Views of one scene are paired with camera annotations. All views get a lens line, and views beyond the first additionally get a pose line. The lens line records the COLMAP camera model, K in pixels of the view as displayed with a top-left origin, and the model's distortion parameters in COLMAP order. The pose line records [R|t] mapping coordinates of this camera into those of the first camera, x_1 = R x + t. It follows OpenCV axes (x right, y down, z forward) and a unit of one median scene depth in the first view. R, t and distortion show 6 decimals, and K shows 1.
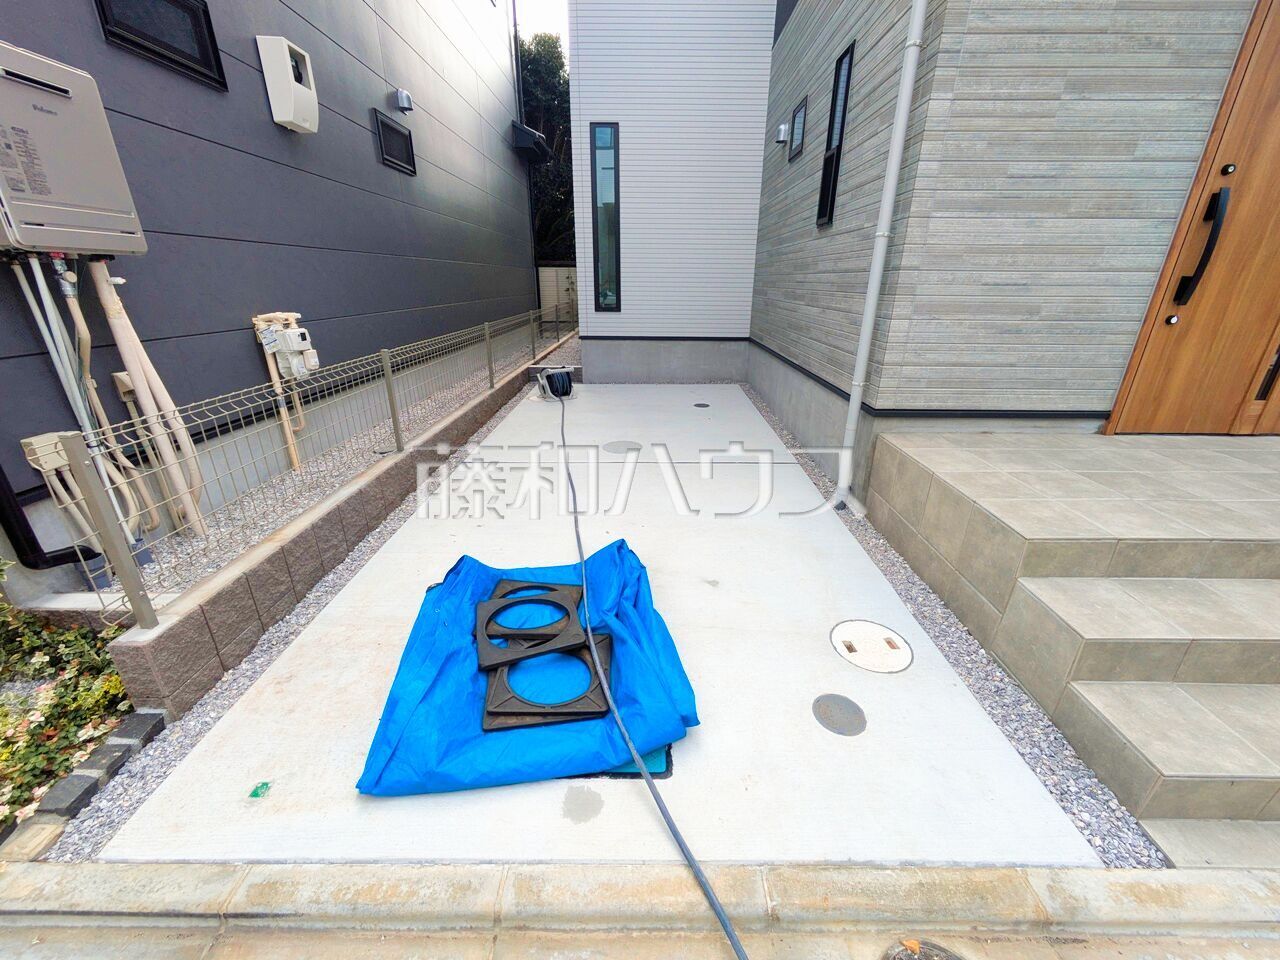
lens RADIAL K [[506.6, 0, 646.1], [0, 506.6, 477.6], [0, 0, 1]] dist [-0.003819, 0.003433]
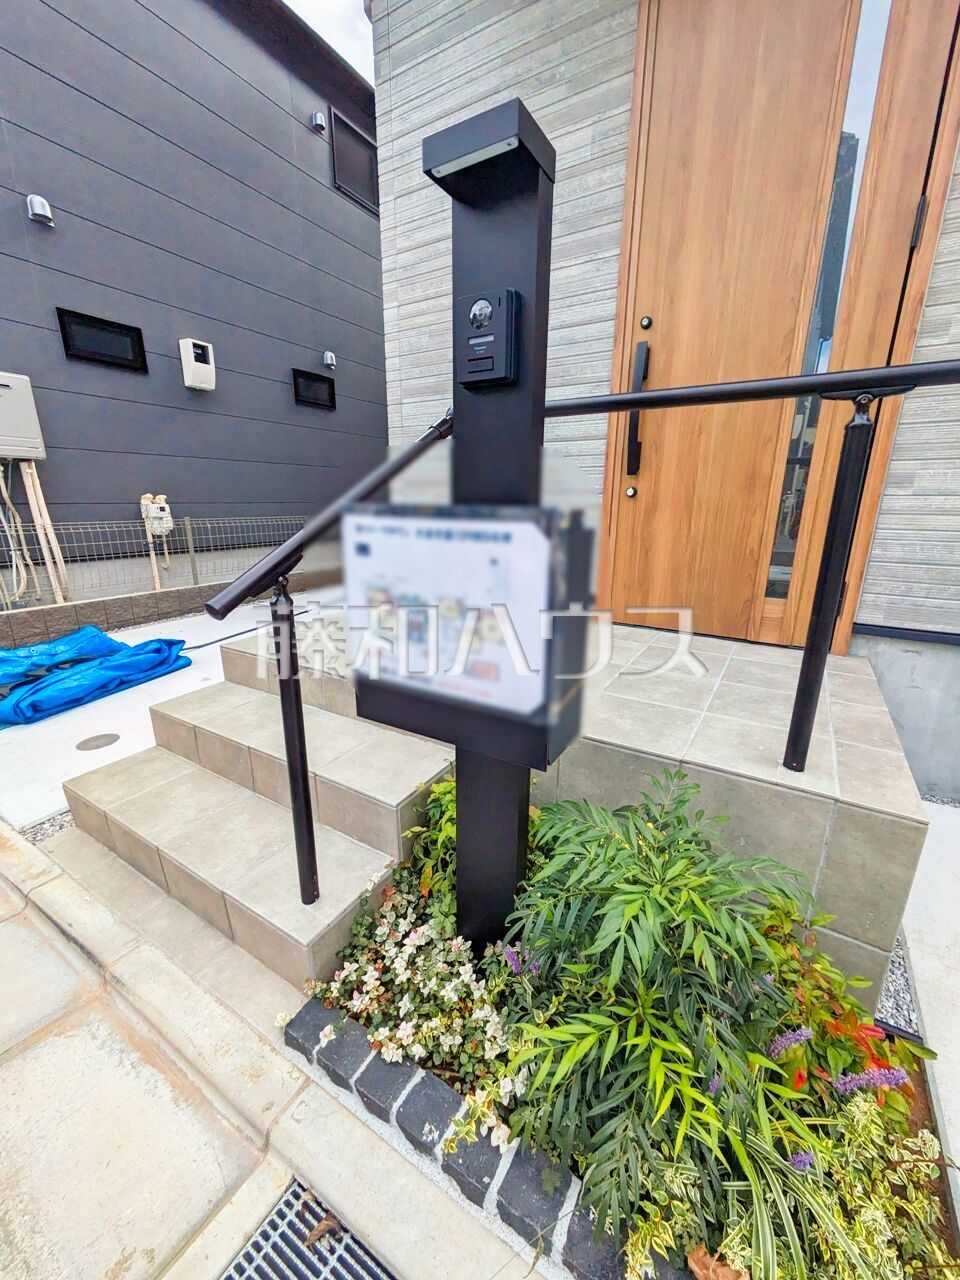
lens RADIAL K [[511.7, 0, 482.3], [0, 511.7, 644.9], [0, 0, 1]] dist [-0.005883, 0.003560]
pose [[0.853224, 0.143363, -0.501454, 1.329751], [-0.191892, 0.980326, -0.046235, 0.036257], [0.484960, 0.135674, 0.863948, 0.159797]]
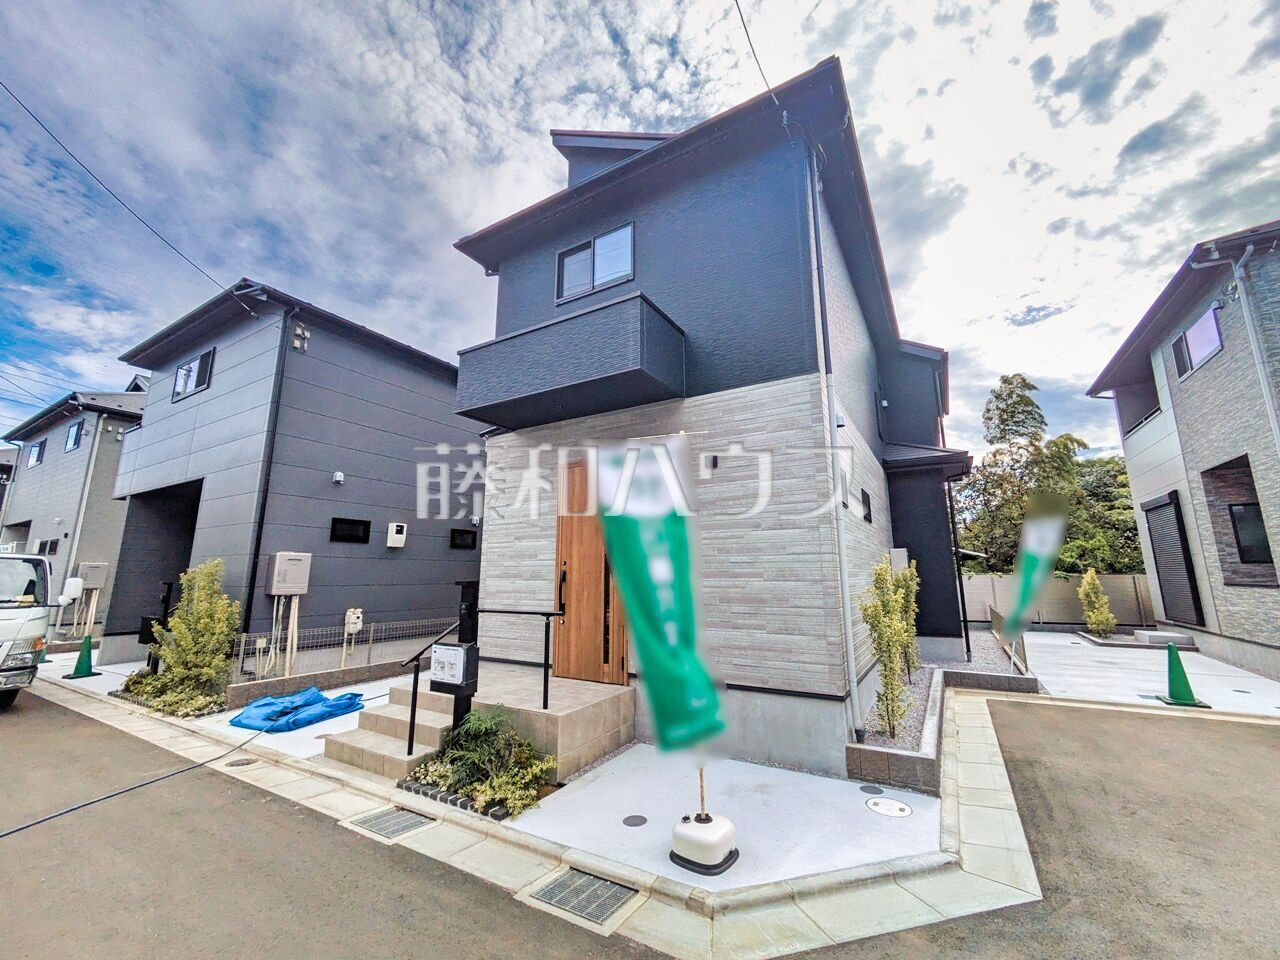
lens RADIAL K [[506.6, 0, 646.1], [0, 506.6, 477.6], [0, 0, 1]] dist [-0.003819, 0.003433]
pose [[0.863122, -0.105977, -0.493749, 2.601224], [-0.175510, 0.853830, -0.490072, 0.183356], [0.473514, 0.509650, 0.718360, -0.782656]]
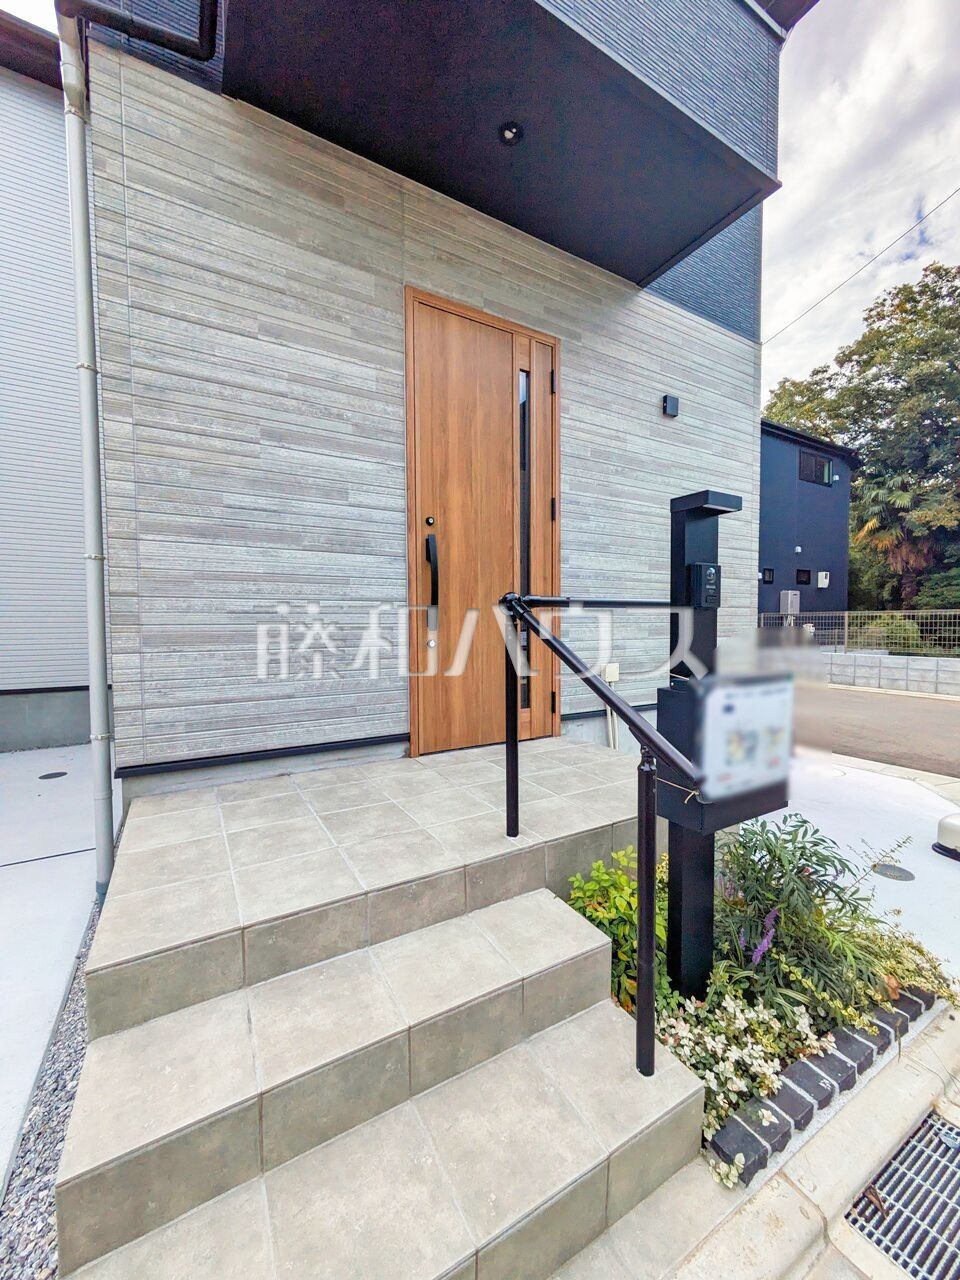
lens RADIAL K [[506.6, 0, 481.3], [0, 506.6, 645.4], [0, 0, 1]] dist [-0.003819, 0.003433]
pose [[0.862744, -0.033190, 0.504551, 0.604931], [0.195149, 0.942389, -0.271698, 0.003076], [-0.466466, 0.332868, 0.819517, 0.079270]]
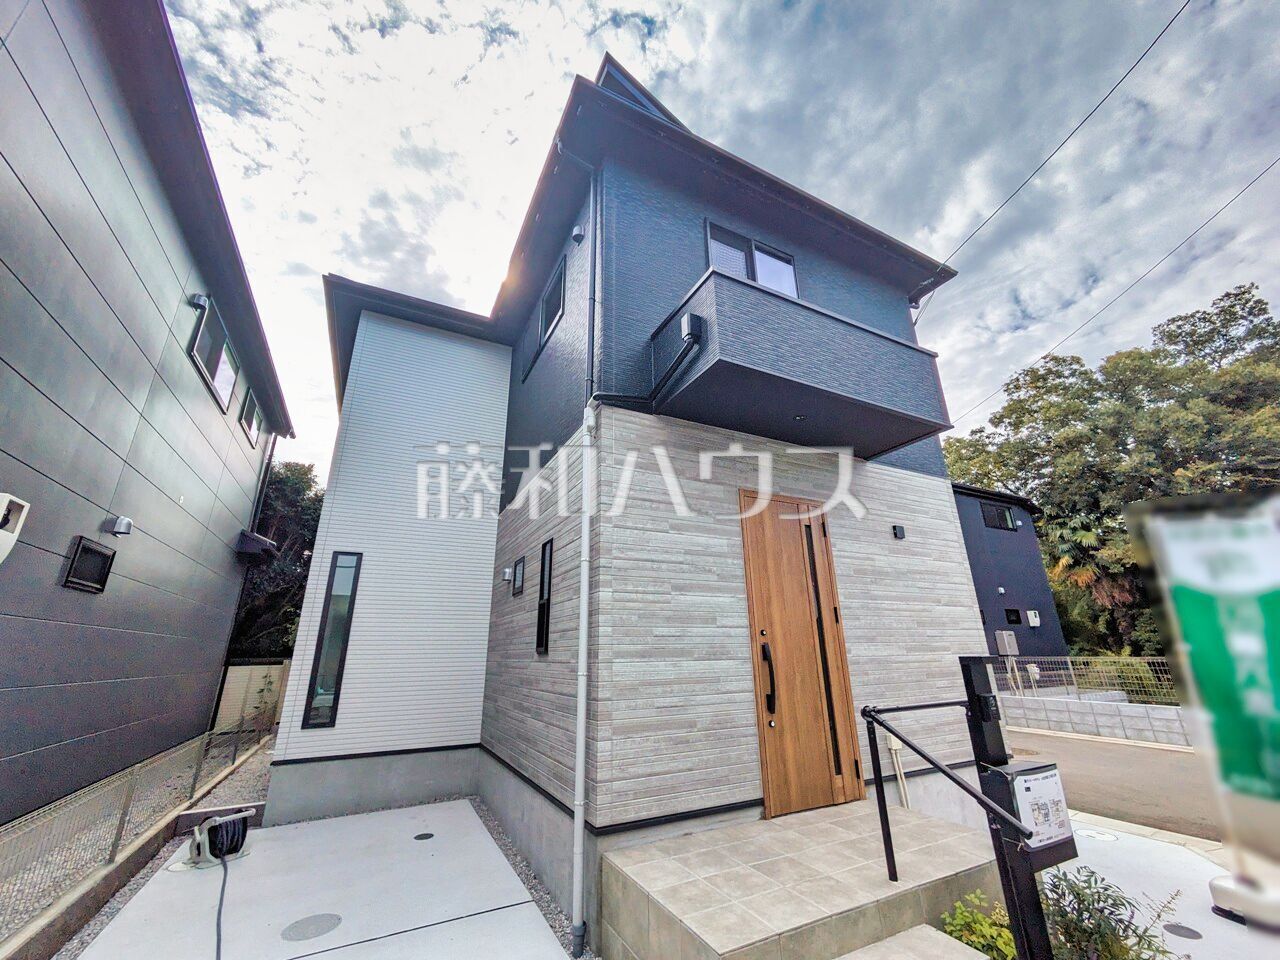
lens RADIAL K [[507.1, 0, 643.7], [0, 507.1, 479.2], [0, 0, 1]] dist [-0.005234, 0.004770]
pose [[0.885713, 0.131195, 0.445309, -0.054015], [0.190017, 0.772746, -0.605604, -0.037290], [-0.423563, 0.621008, 0.659503, -0.274335]]
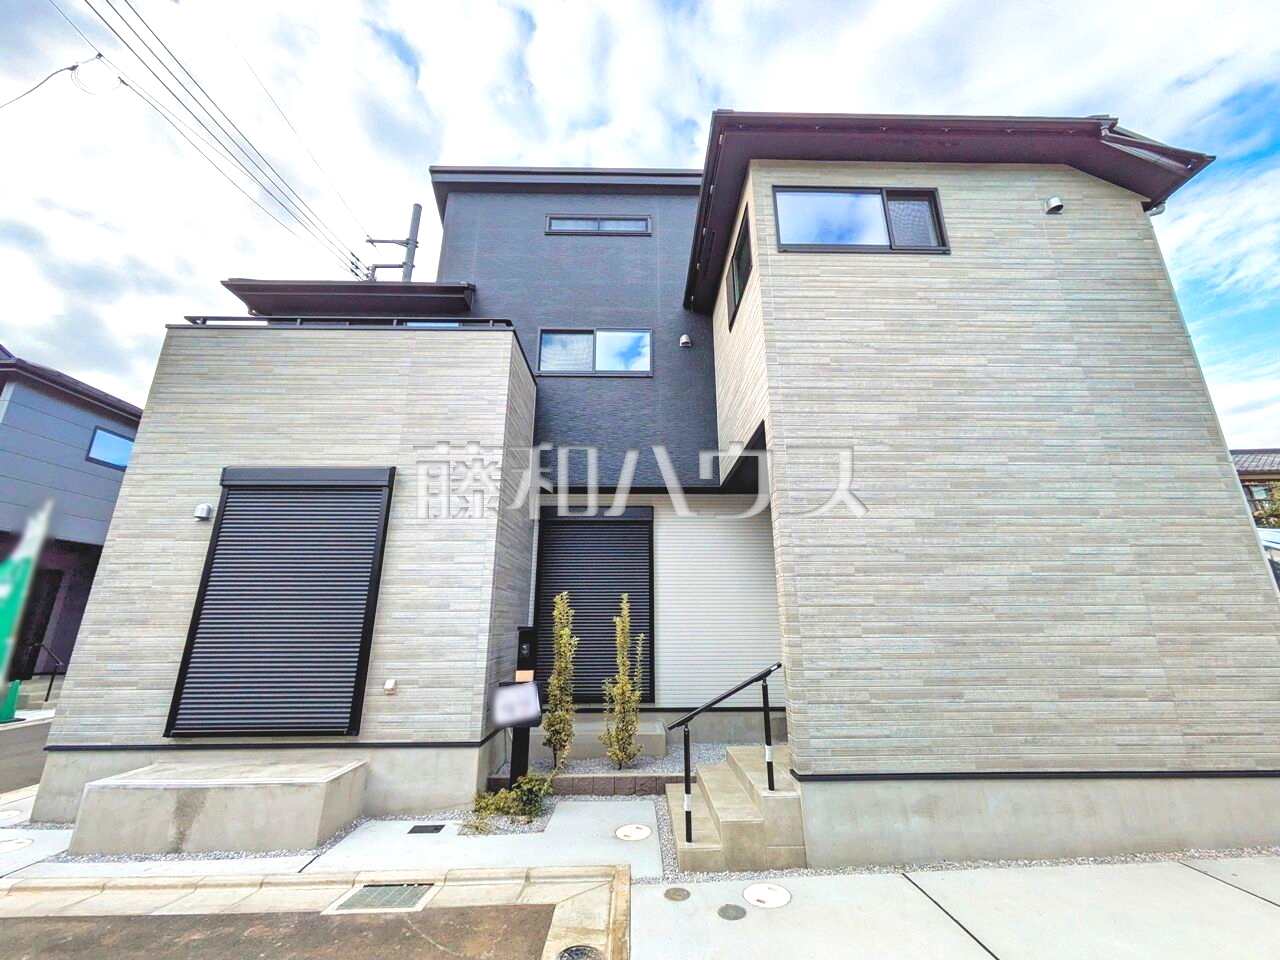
lens RADIAL K [[505.9, 0, 647.8], [0, 505.9, 479.1], [0, 0, 1]] dist [-0.001490, 0.003901]
pose [[0.999195, -0.000411, 0.040118, 0.009894], [0.024709, 0.794116, -0.607264, 0.047046], [-0.031609, 0.607766, 0.793487, -0.546555]]
